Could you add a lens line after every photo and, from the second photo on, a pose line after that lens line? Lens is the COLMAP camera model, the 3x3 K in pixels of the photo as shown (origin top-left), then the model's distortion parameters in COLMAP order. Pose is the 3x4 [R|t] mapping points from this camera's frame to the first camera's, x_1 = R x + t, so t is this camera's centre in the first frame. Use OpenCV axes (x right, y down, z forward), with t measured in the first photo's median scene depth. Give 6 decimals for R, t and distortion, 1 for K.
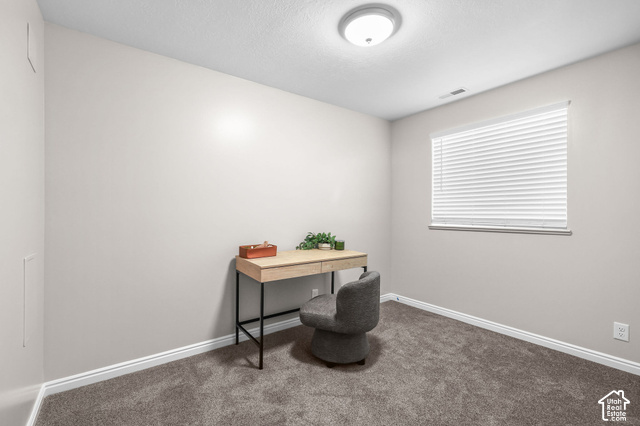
lens RADIAL K [[286.9, 0, 316.9], [0, 286.9, 214.8], [0, 0, 1]] dist [0.001768, 0.000001]
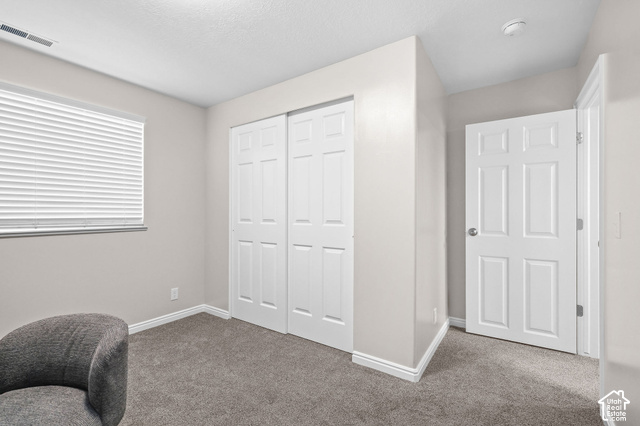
lens RADIAL K [[286.9, 0, 318.4], [0, 286.9, 212.9], [0, 0, 1]] dist [0.001768, 0.000001]
pose [[-0.323753, -0.001433, 0.946140, -0.484541], [0.005950, 0.999976, 0.003551, -0.001849], [-0.946123, 0.006779, -0.323737, 0.701512]]
